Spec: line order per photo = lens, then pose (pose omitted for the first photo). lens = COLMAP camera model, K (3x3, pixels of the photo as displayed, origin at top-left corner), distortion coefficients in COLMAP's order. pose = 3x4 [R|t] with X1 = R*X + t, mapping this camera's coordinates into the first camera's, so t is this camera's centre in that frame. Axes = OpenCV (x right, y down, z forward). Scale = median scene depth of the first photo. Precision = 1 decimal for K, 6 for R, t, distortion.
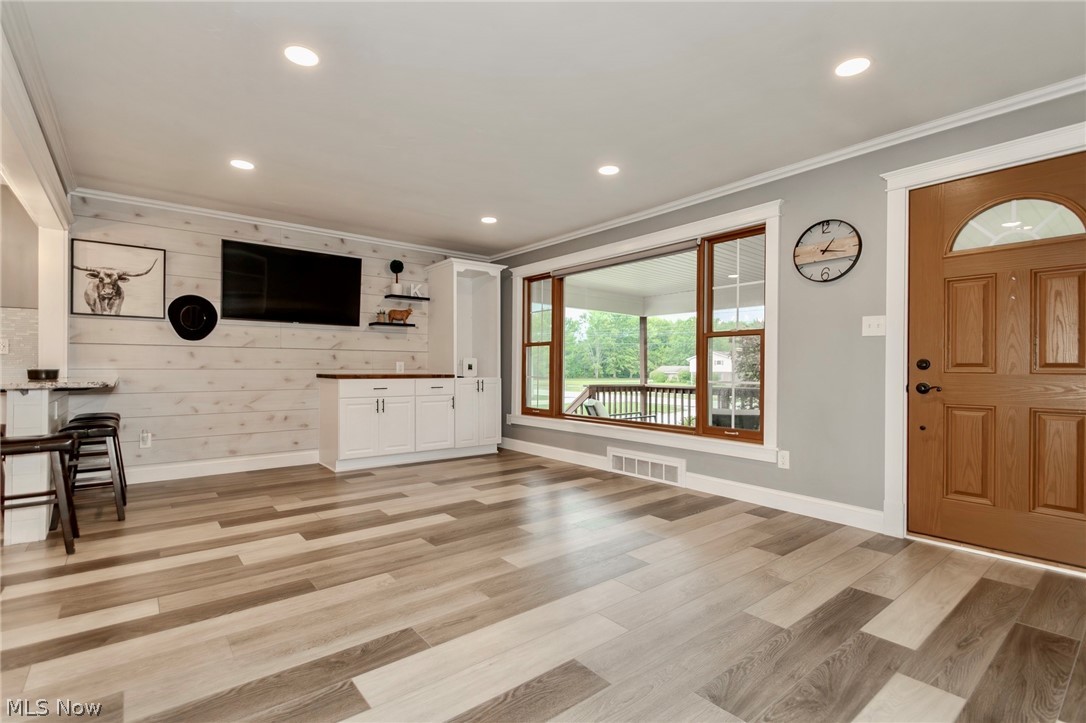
lens RADIAL K [[502.0, 0, 540.6], [0, 502.0, 368.8], [0, 0, 1]] dist [0.003044, 0.000145]
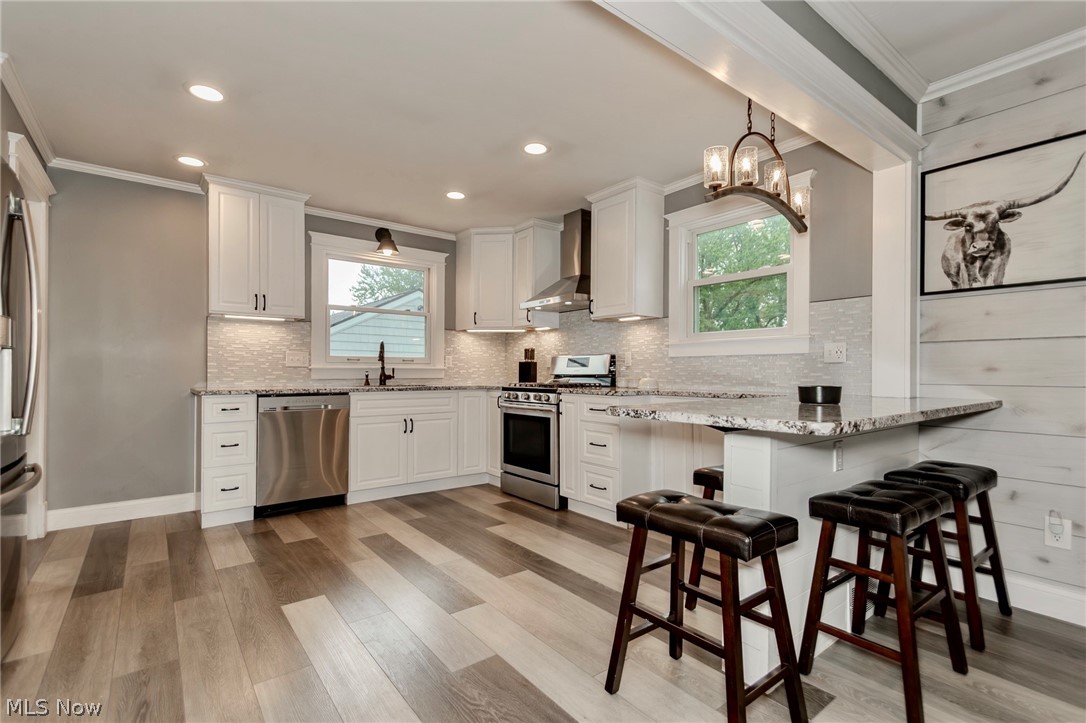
lens RADIAL K [[502.0, 0, 540.6], [0, 502.0, 368.8], [0, 0, 1]] dist [0.003044, 0.000145]
pose [[-0.029906, -0.005402, -0.999538, -0.292670], [-0.003532, 0.999980, -0.005299, -0.013168], [0.999546, 0.003372, -0.029924, 0.535603]]
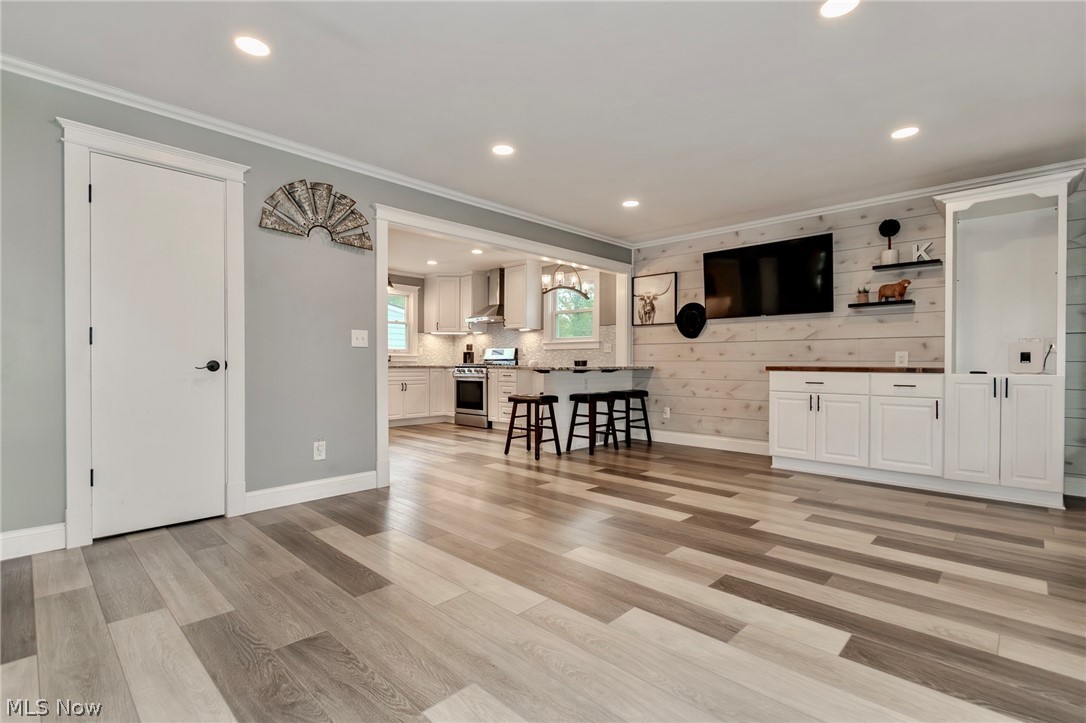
lens RADIAL K [[502.0, 0, 540.6], [0, 502.0, 368.8], [0, 0, 1]] dist [0.003044, 0.000145]
pose [[0.123189, 0.010751, -0.992325, 0.571213], [-0.004555, 0.999937, 0.010268, 0.009968], [0.992373, 0.003255, 0.123230, 0.509400]]
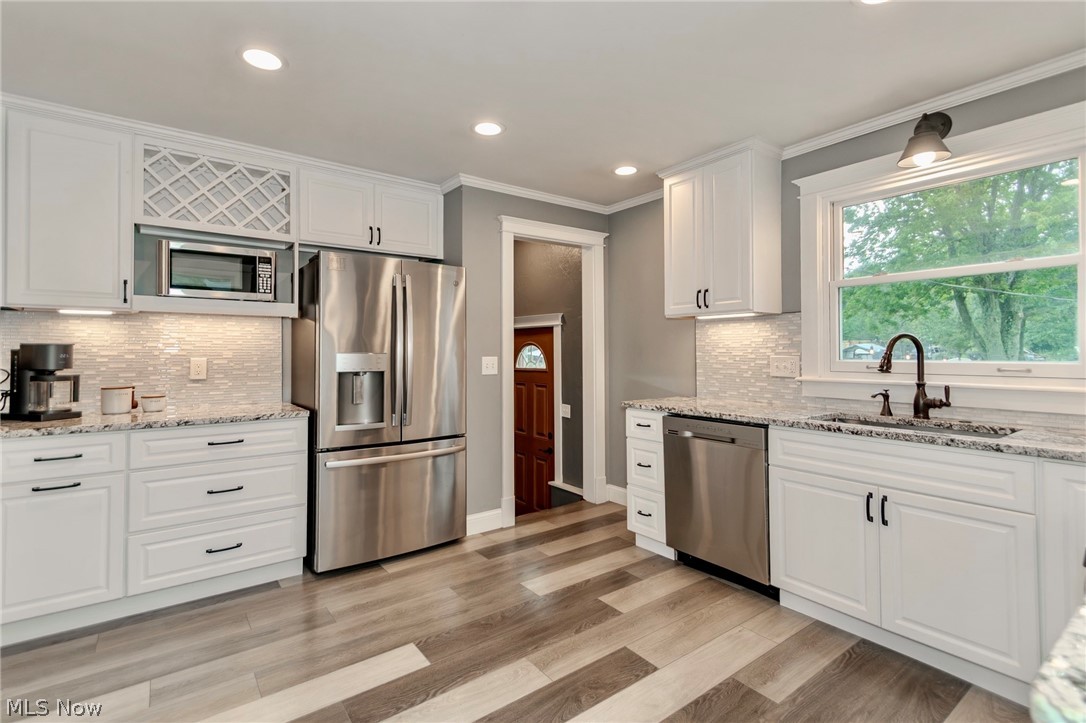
lens RADIAL K [[501.8, 0, 544.3], [0, 501.8, 342.9], [0, 0, 1]] dist [0.003915, 0.000421]
pose [[-0.999003, 0.001864, 0.044594, -0.978882], [0.001141, 0.999868, -0.016236, -0.058876], [-0.044618, -0.016169, -0.998873, 0.752485]]
